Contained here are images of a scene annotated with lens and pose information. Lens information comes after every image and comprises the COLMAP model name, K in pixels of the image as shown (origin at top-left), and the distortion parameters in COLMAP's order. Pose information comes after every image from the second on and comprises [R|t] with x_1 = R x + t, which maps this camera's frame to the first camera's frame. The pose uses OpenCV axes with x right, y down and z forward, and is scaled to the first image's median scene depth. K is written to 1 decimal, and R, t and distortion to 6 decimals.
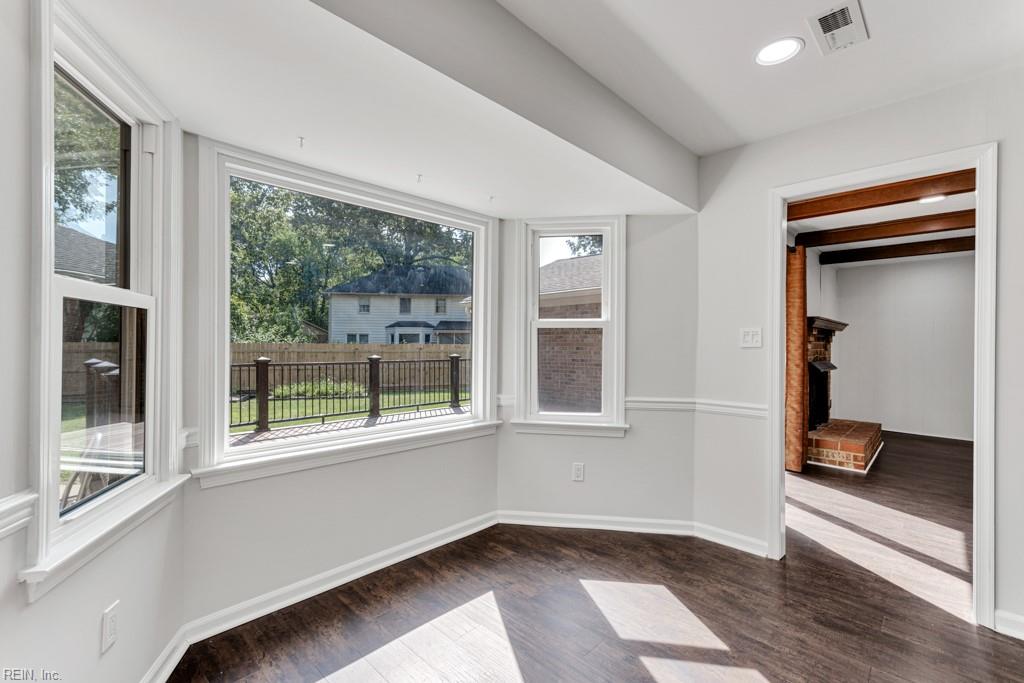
lens RADIAL K [[436.8, 0, 512.1], [0, 436.8, 338.5], [0, 0, 1]] dist [-0.002422, 0.000161]
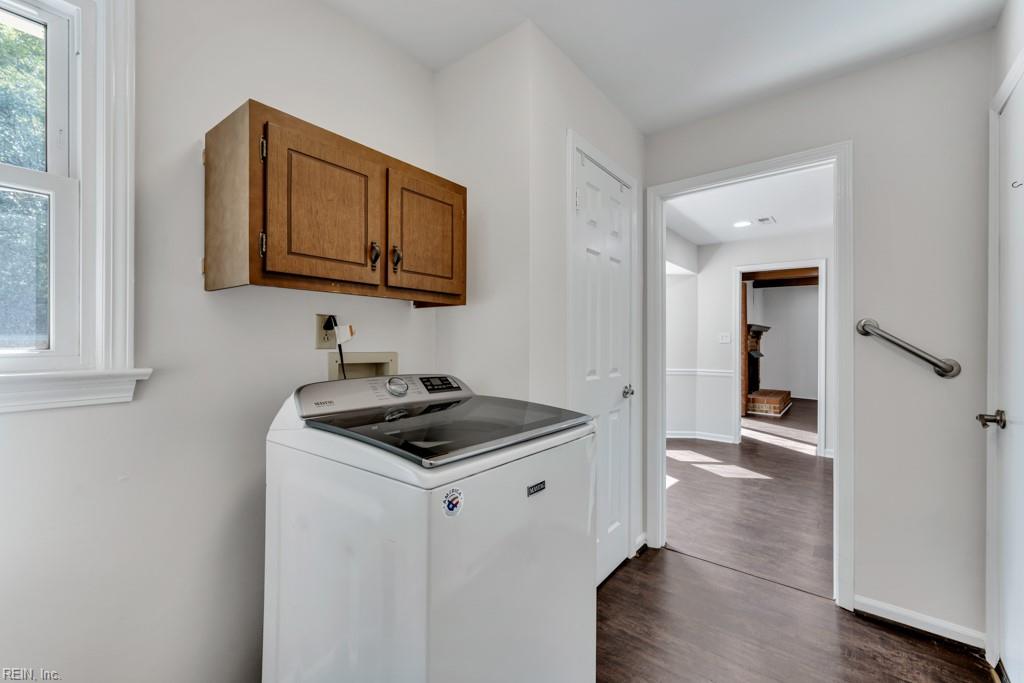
lens RADIAL K [[436.8, 0, 506.9], [0, 436.8, 337.9], [0, 0, 1]] dist [-0.002422, 0.000161]
pose [[0.993933, -0.004283, 0.109905, -0.520828], [0.003837, 0.999984, 0.004270, -0.010402], [-0.109922, -0.003822, 0.993933, -0.688801]]
